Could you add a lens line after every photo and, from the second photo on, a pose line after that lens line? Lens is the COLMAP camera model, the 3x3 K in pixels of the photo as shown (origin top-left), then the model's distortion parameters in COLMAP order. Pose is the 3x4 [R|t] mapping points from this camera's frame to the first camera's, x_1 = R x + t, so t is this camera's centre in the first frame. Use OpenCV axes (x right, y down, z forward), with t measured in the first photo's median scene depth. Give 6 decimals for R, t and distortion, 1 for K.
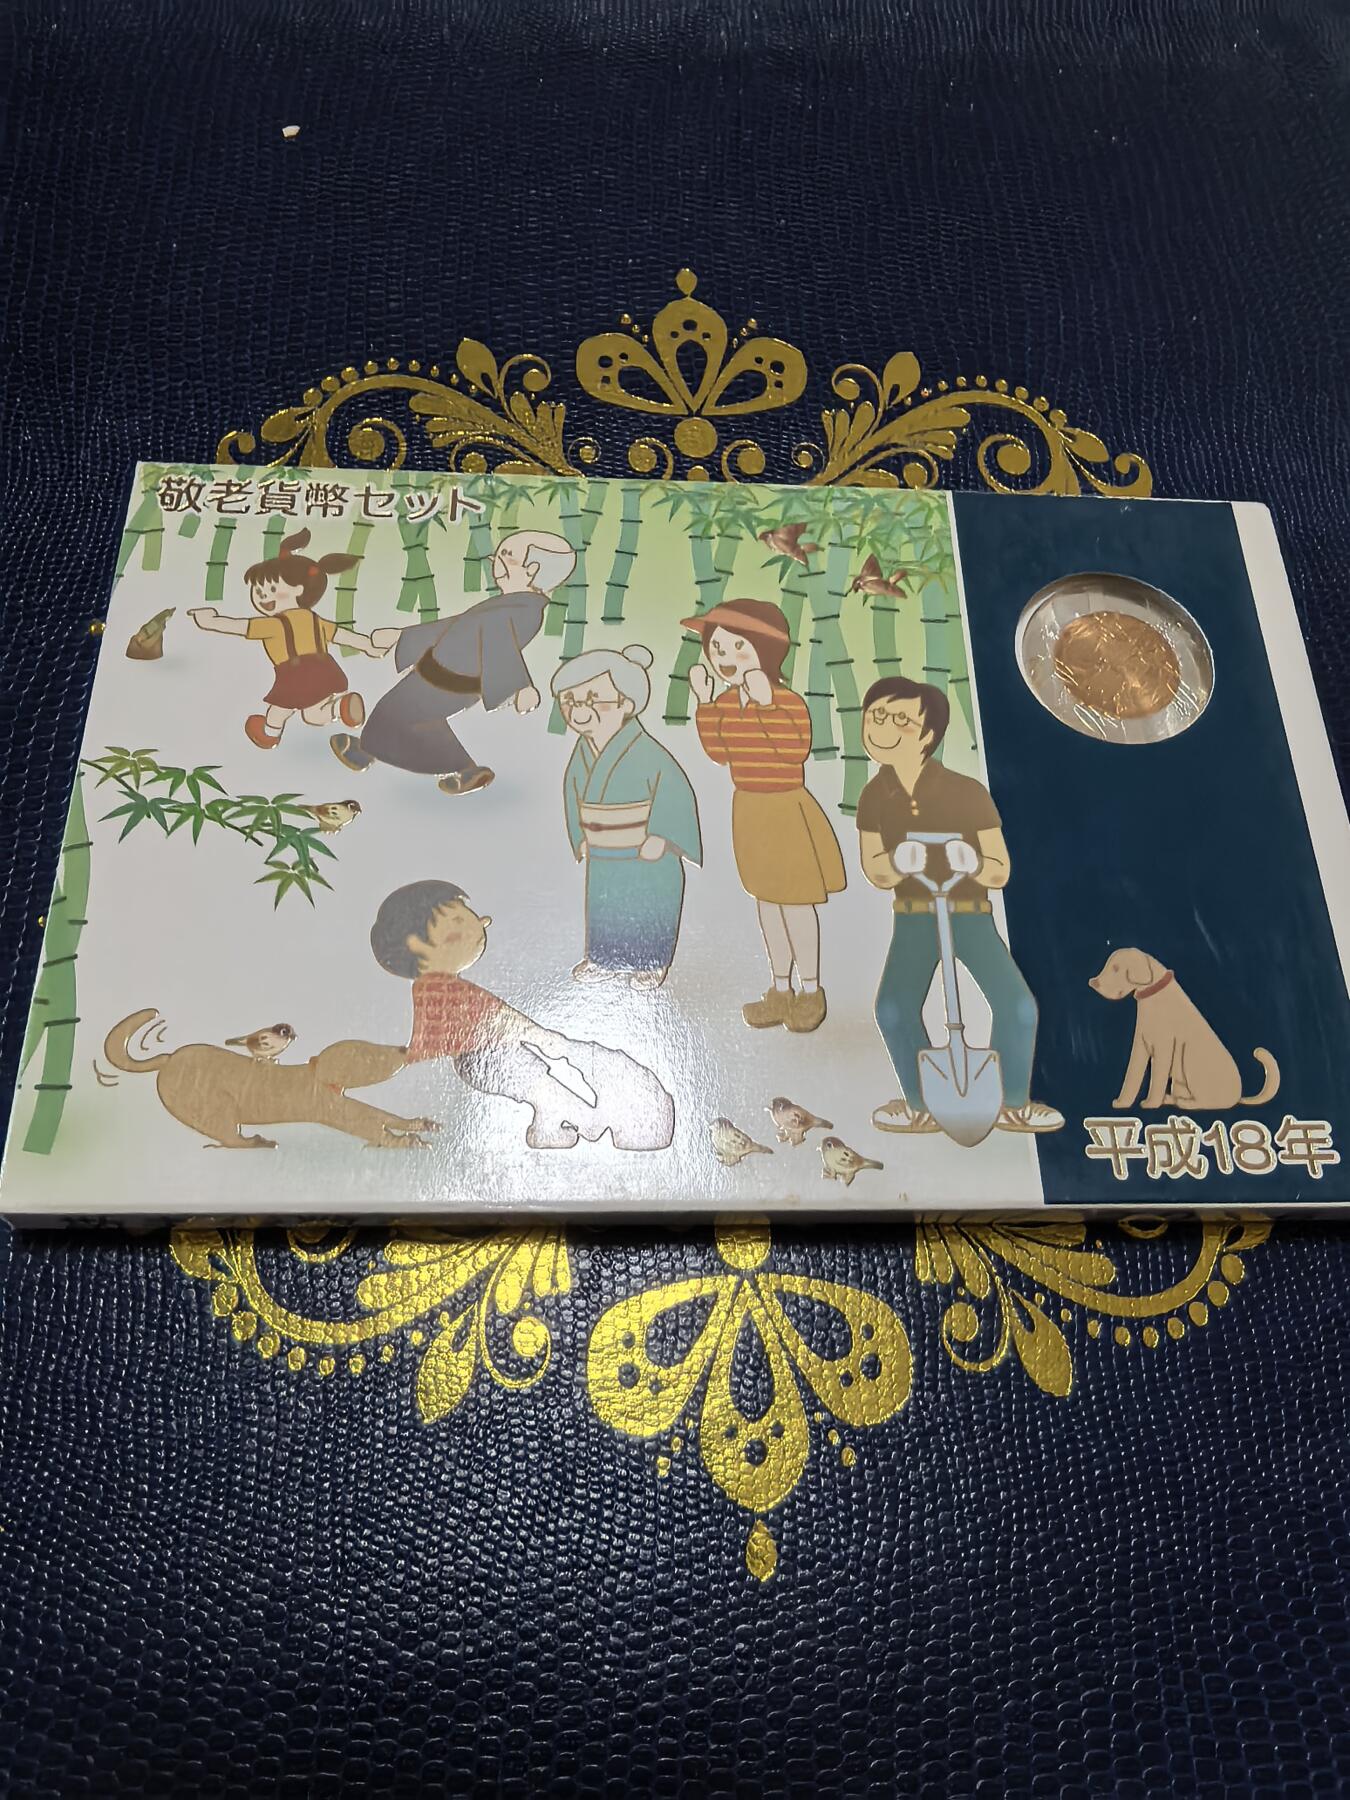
lens RADIAL K [[1324.7, 0, 686.4], [0, 1324.7, 903.7], [0, 0, 1]] dist [-0.011117, 0.000503]
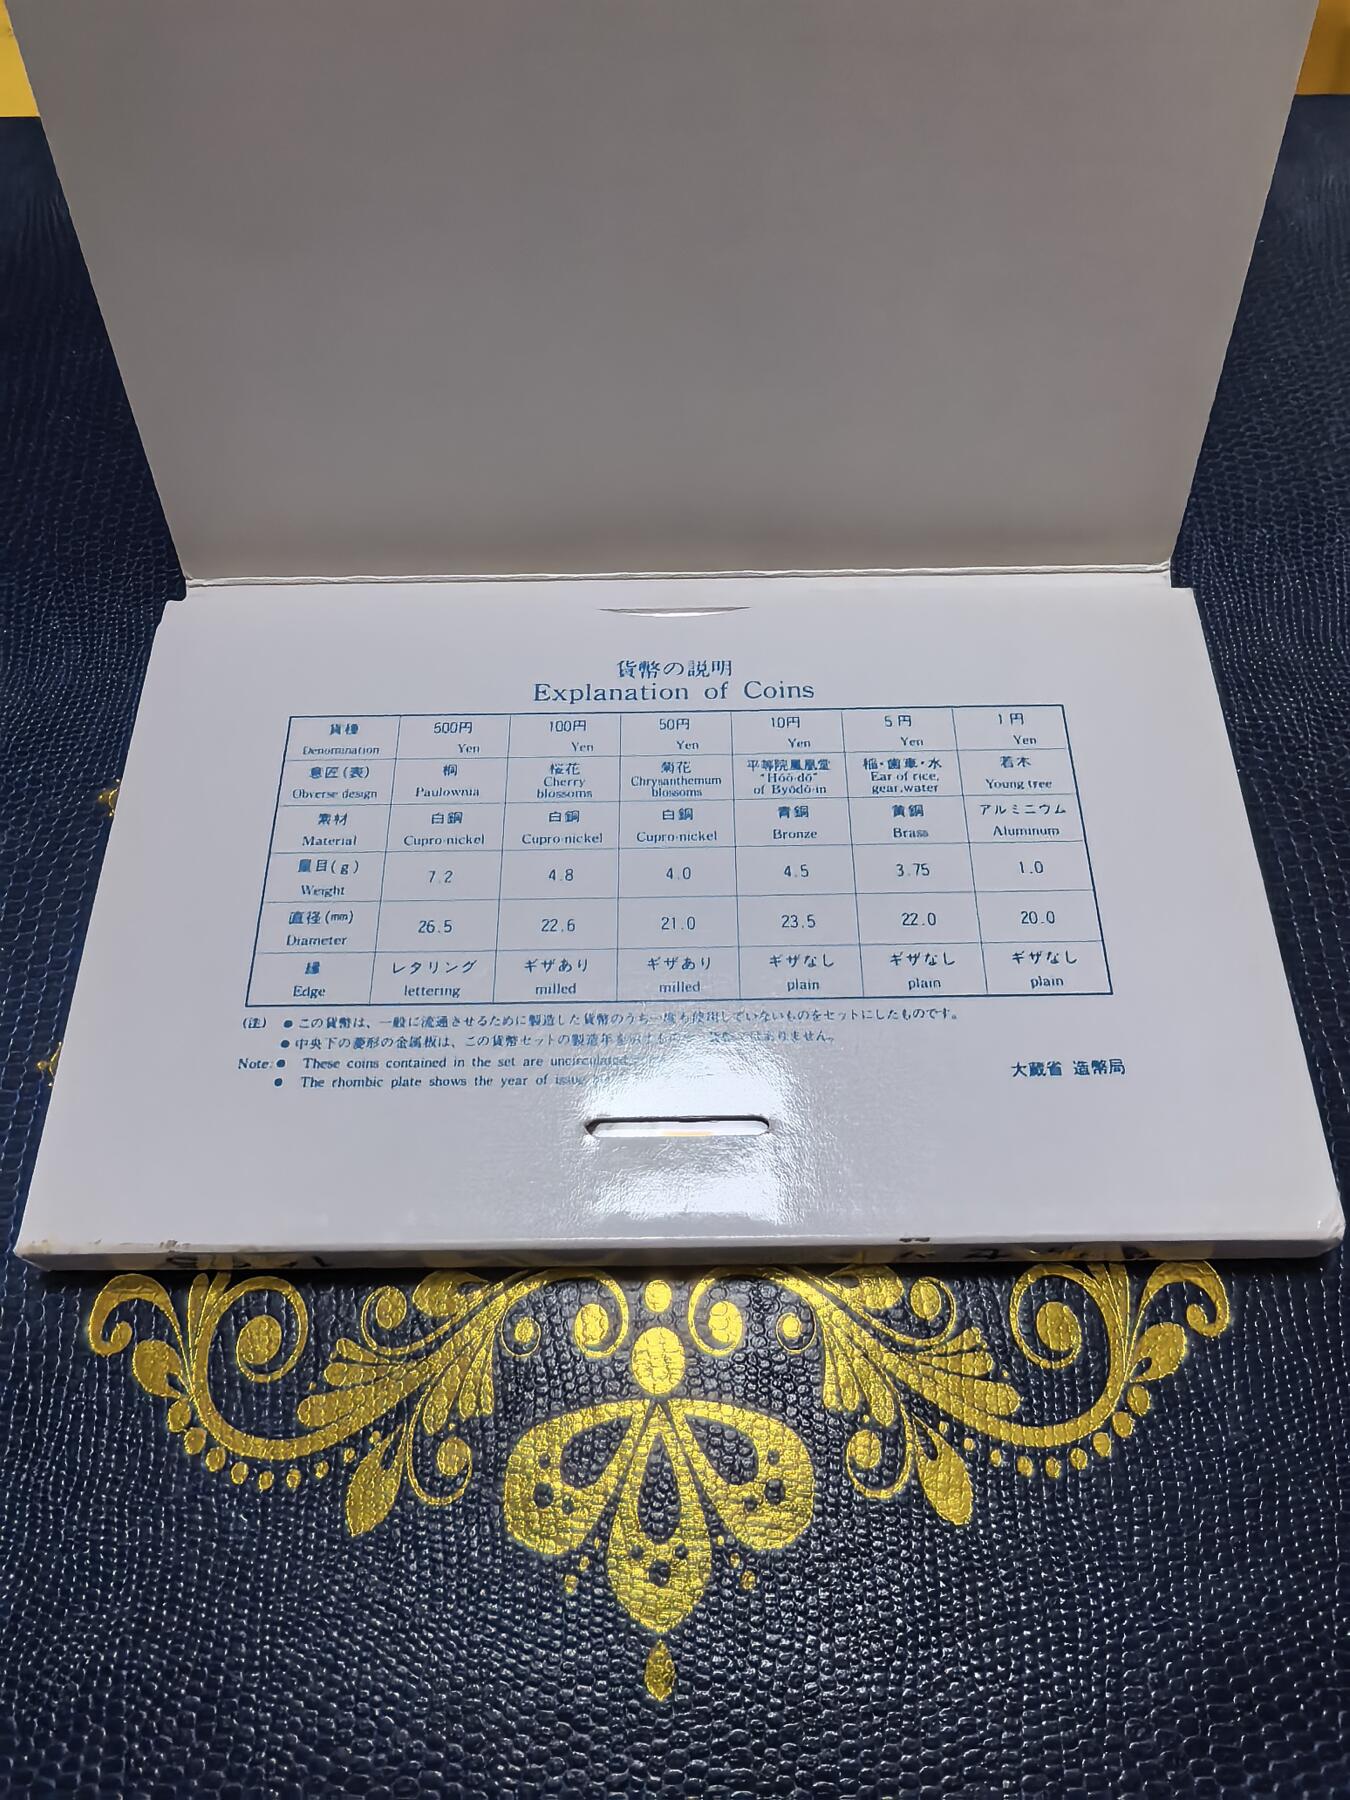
lens RADIAL K [[1324.7, 0, 686.4], [0, 1324.7, 903.7], [0, 0, 1]] dist [-0.011117, 0.000503]
pose [[0.995833, -0.019066, -0.089182, 0.173317], [0.013211, 0.997746, -0.065785, -0.046234], [0.090235, 0.064332, 0.993841, -0.075711]]
